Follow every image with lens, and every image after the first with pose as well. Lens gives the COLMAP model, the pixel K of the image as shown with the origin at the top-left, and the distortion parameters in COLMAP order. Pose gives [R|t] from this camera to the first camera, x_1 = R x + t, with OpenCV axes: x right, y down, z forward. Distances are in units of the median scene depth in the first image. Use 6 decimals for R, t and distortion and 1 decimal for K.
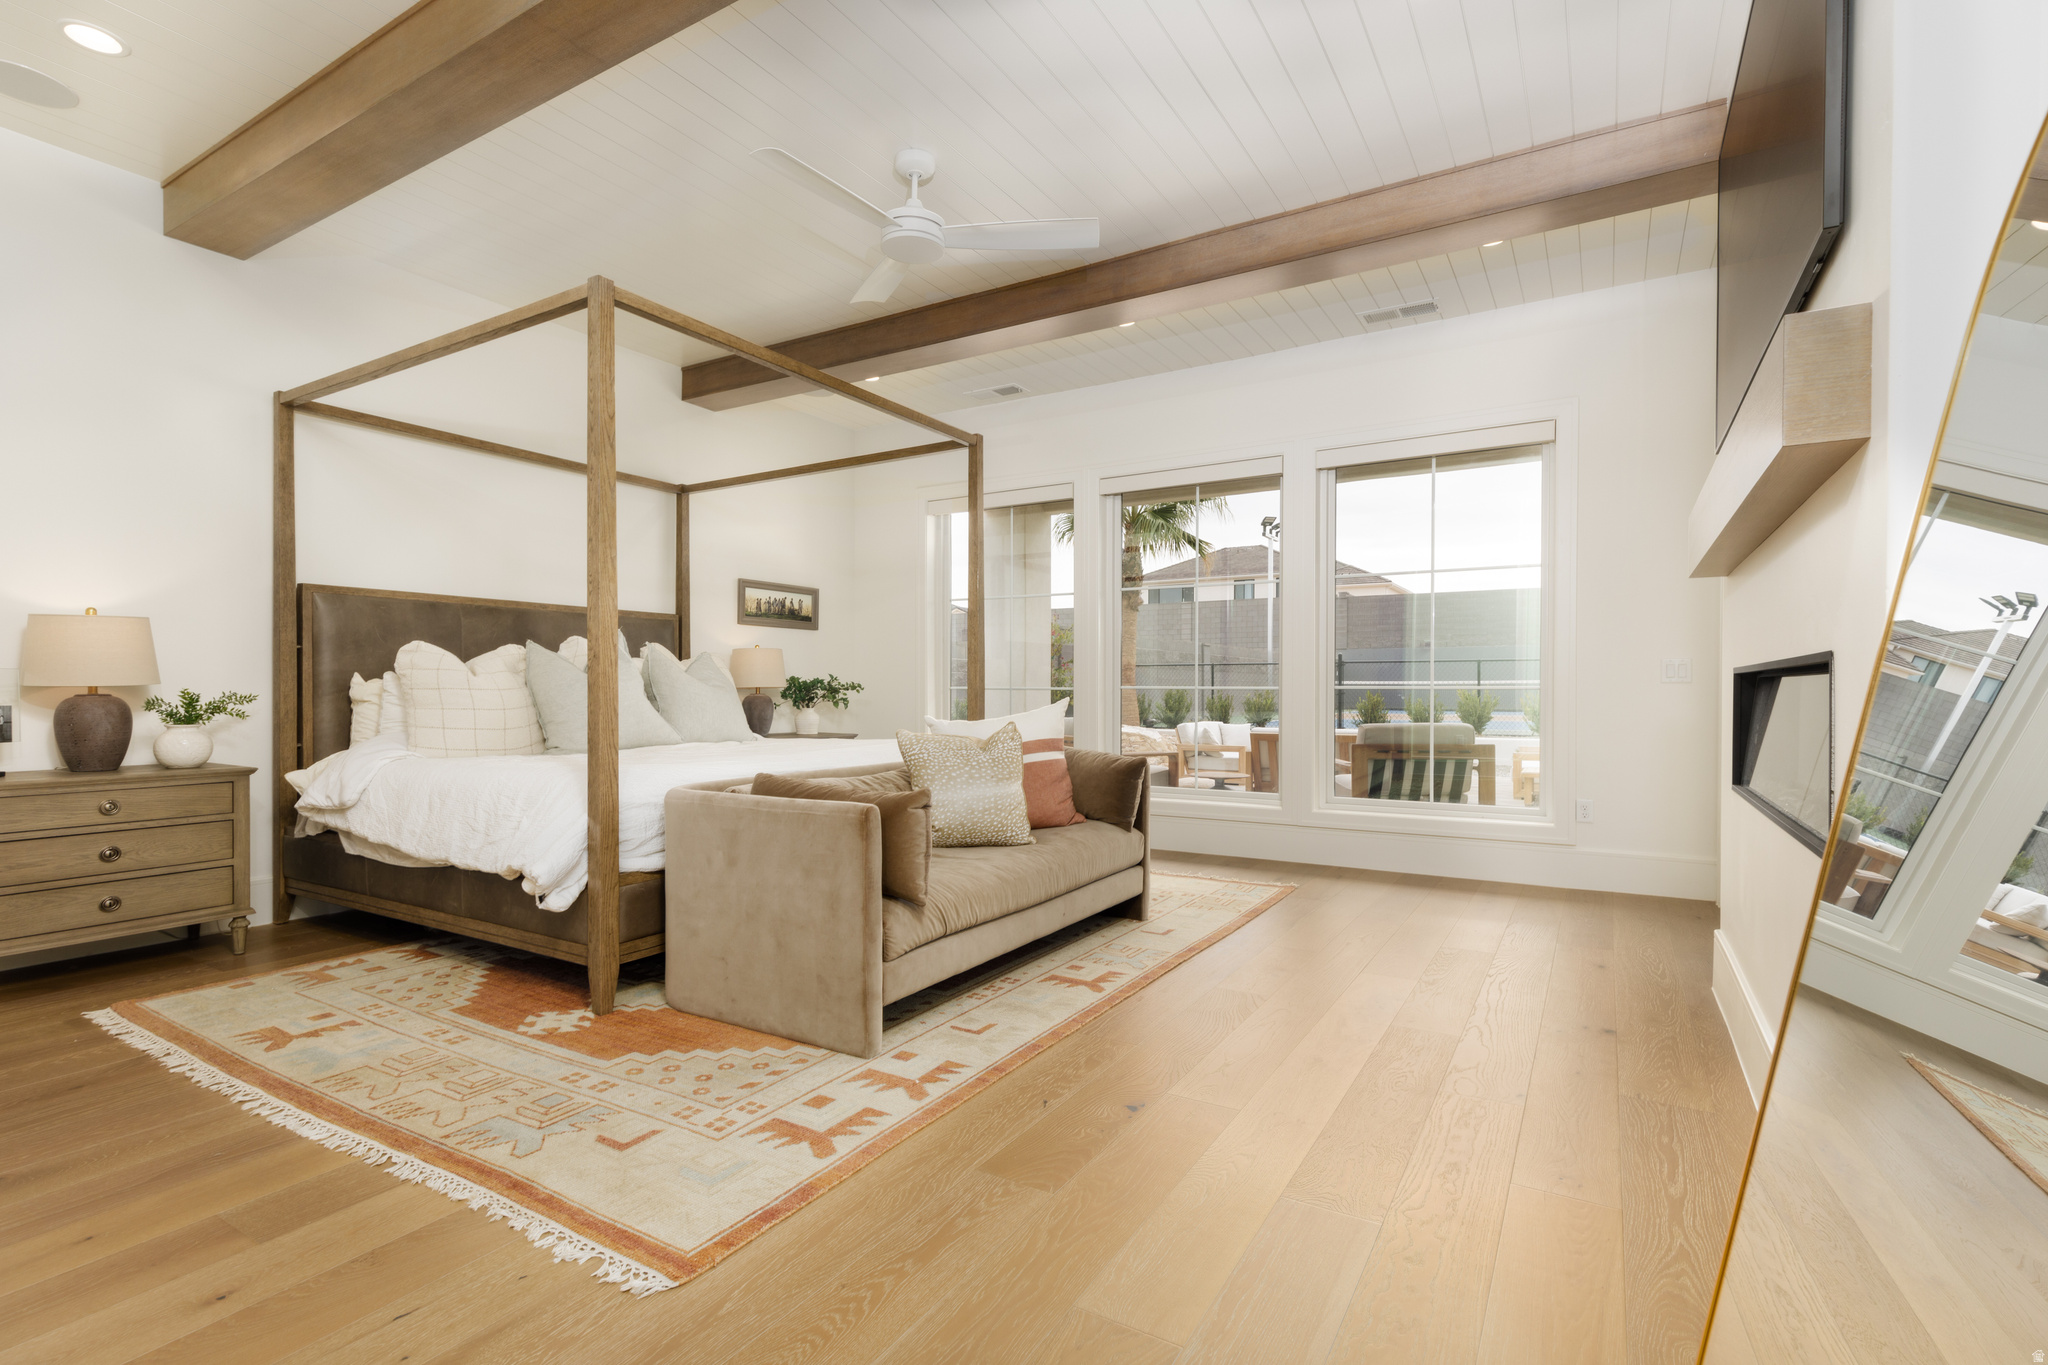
lens RADIAL K [[940.9, 0, 1021.4], [0, 940.9, 684.3], [0, 0, 1]] dist [0.007184, -0.000232]
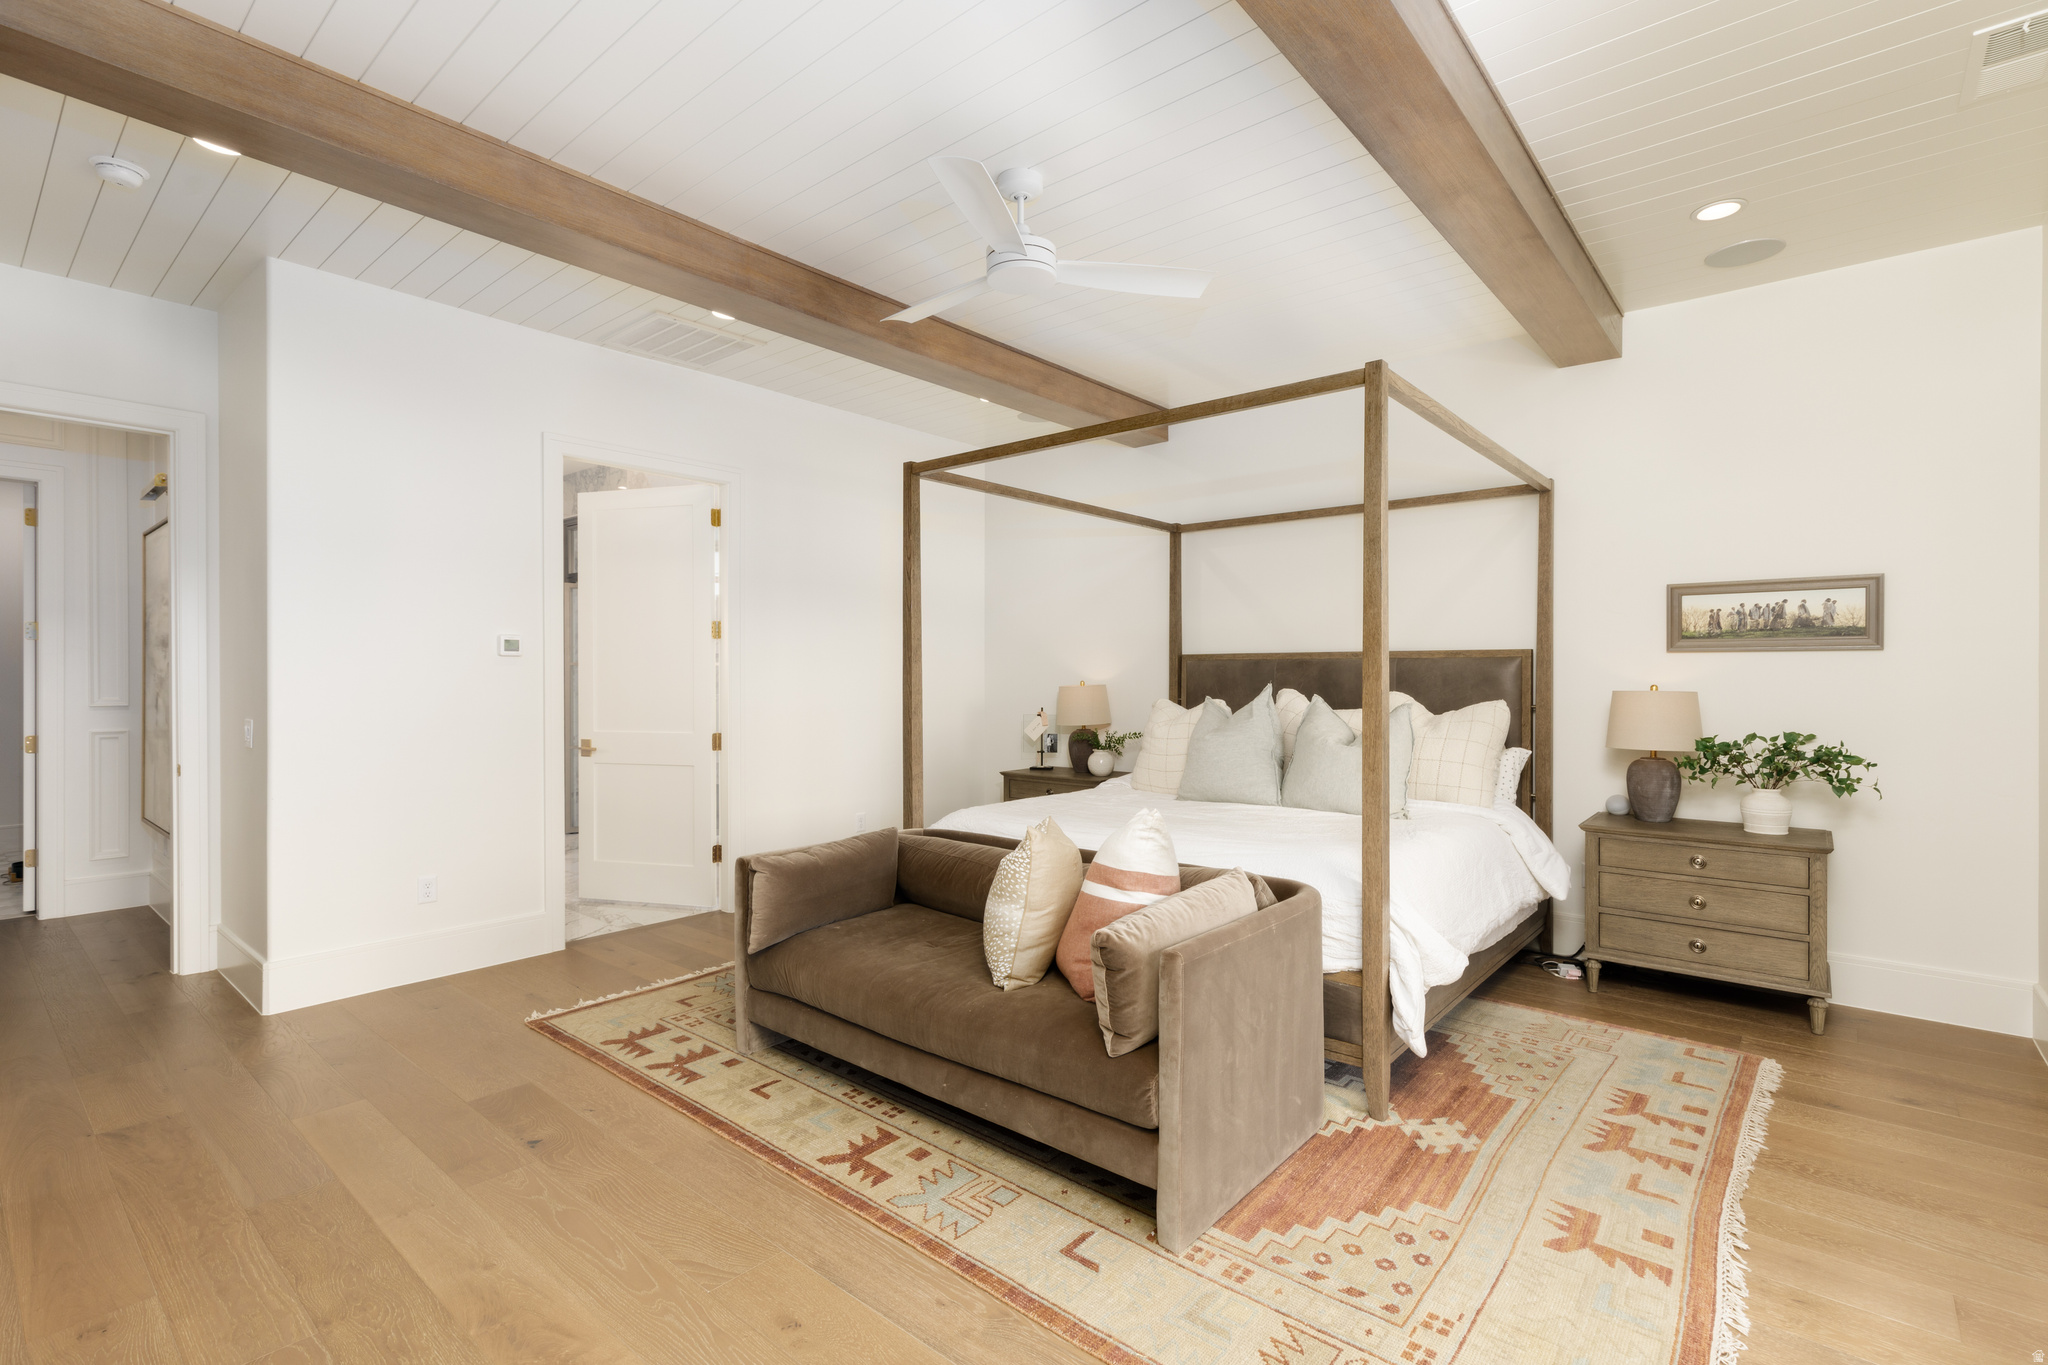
lens RADIAL K [[940.9, 0, 1016.9], [0, 940.9, 688.8], [0, 0, 1]] dist [0.007184, -0.000232]
pose [[-0.155793, -0.002708, -0.987786, 0.782614], [-0.004294, 0.999989, -0.002064, -0.065036], [0.987780, 0.003920, -0.155803, 1.192809]]
